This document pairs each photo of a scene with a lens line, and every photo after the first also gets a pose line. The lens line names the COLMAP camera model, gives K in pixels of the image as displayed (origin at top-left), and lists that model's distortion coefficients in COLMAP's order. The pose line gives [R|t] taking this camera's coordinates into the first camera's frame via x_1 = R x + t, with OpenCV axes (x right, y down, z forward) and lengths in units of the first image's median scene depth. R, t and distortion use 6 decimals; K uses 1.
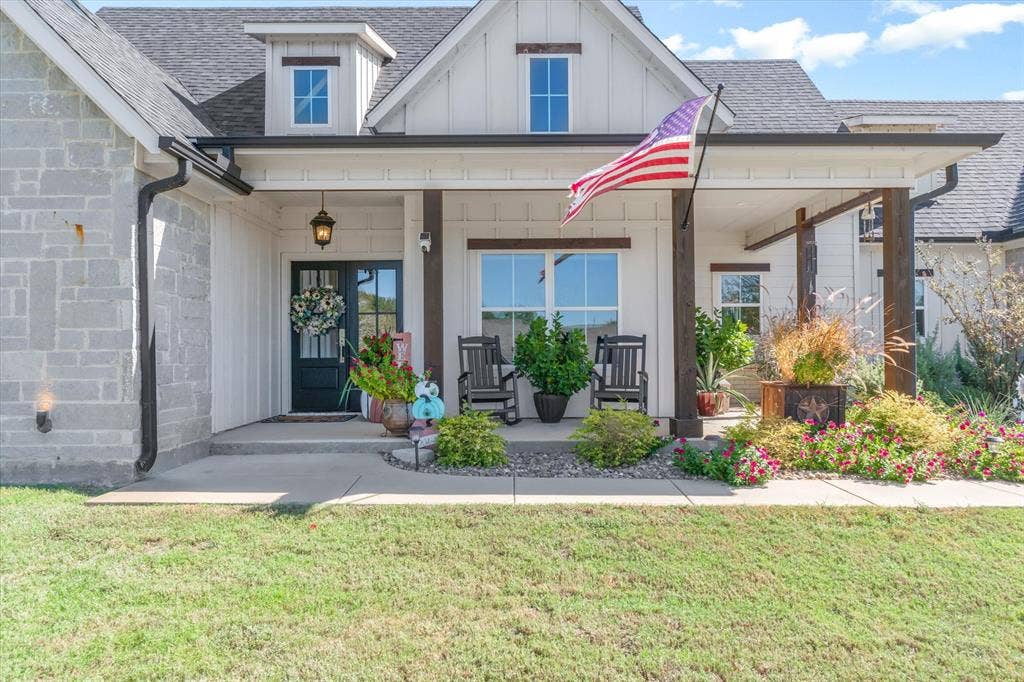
lens RADIAL K [[614.4, 0, 508.8], [0, 614.4, 344.4], [0, 0, 1]] dist [0.000264, 0.000156]
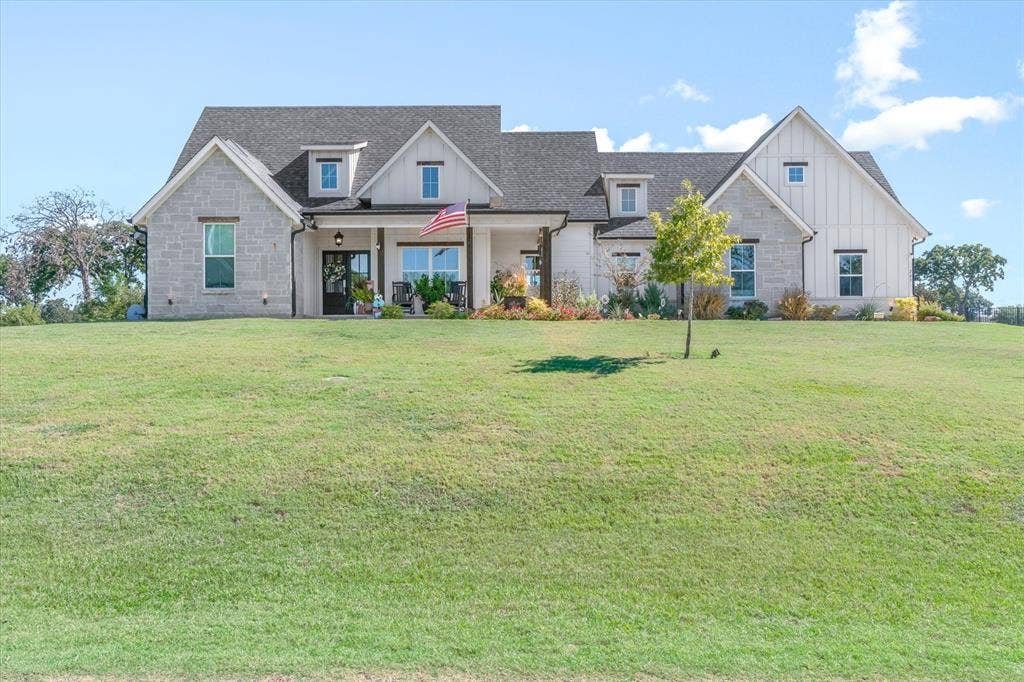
lens RADIAL K [[804.6, 0, 510.9], [0, 804.6, 339.9], [0, 0, 1]] dist [-0.005861, -0.000273]
pose [[0.999992, -0.001961, -0.003375, 0.415741], [0.001976, 0.999989, 0.004244, 0.215227], [0.003367, -0.004251, 0.999985, -2.309874]]
